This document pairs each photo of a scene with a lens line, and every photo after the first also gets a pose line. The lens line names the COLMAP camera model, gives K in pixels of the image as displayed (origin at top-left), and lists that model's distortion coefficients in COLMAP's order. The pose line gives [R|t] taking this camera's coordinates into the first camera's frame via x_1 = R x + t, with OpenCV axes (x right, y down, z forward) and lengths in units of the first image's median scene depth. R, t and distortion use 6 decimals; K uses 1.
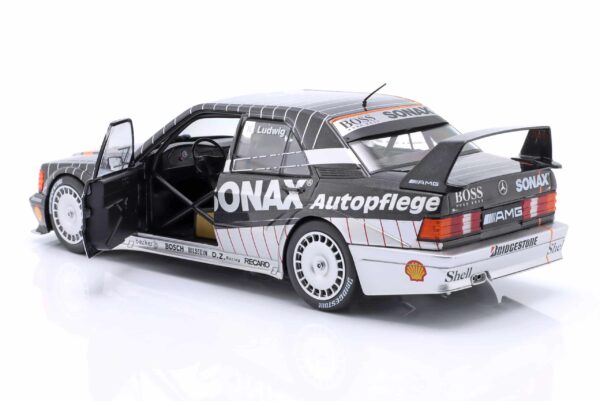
lens RADIAL K [[1599.3, 0, 300.0], [0, 1599.3, 200.5], [0, 0, 1]] dist [-0.156871, 0.012916]
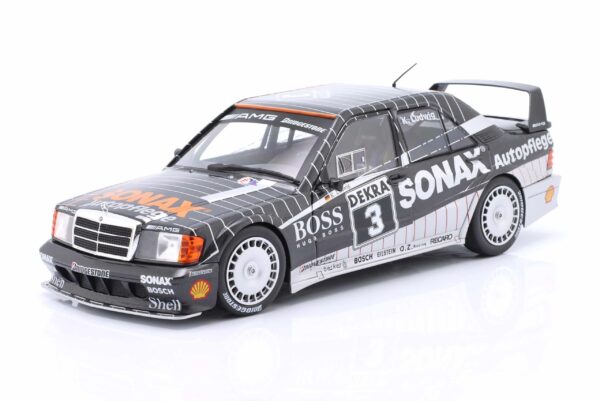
lens RADIAL K [[1910.9, 0, 300.0], [0, 1910.9, 200.5], [0, 0, 1]] dist [-0.276896, -0.491931]
pose [[0.031957, -0.171786, 0.984616, -1.315667], [0.197322, 0.966815, 0.162276, -0.217371], [-0.979818, 0.189100, 0.064794, 1.028487]]
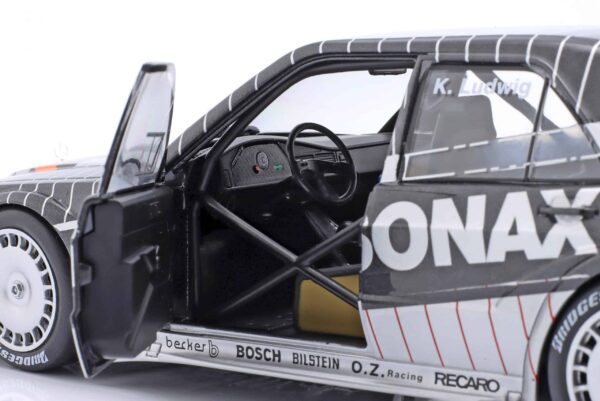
lens RADIAL K [[1910.9, 0, 300.0], [0, 1910.9, 200.5], [0, 0, 1]] dist [-0.276896, -0.491931]
pose [[0.997667, -0.007346, 0.067879, -0.111577], [0.011672, 0.997909, -0.063564, 0.022049], [-0.067270, 0.064208, 0.995667, 0.481709]]
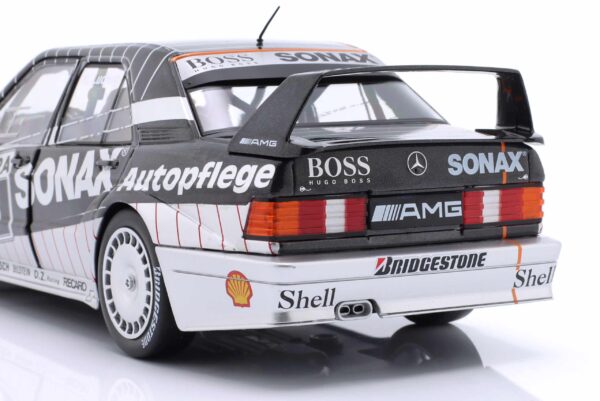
lens RADIAL K [[1910.9, 0, 300.0], [0, 1910.9, 200.5], [0, 0, 1]] dist [-0.276896, -0.491931]
pose [[0.965674, 0.032461, -0.257721, 0.260705], [-0.054691, 0.995328, -0.079562, 0.062602], [0.253935, 0.090926, 0.962938, 0.294728]]
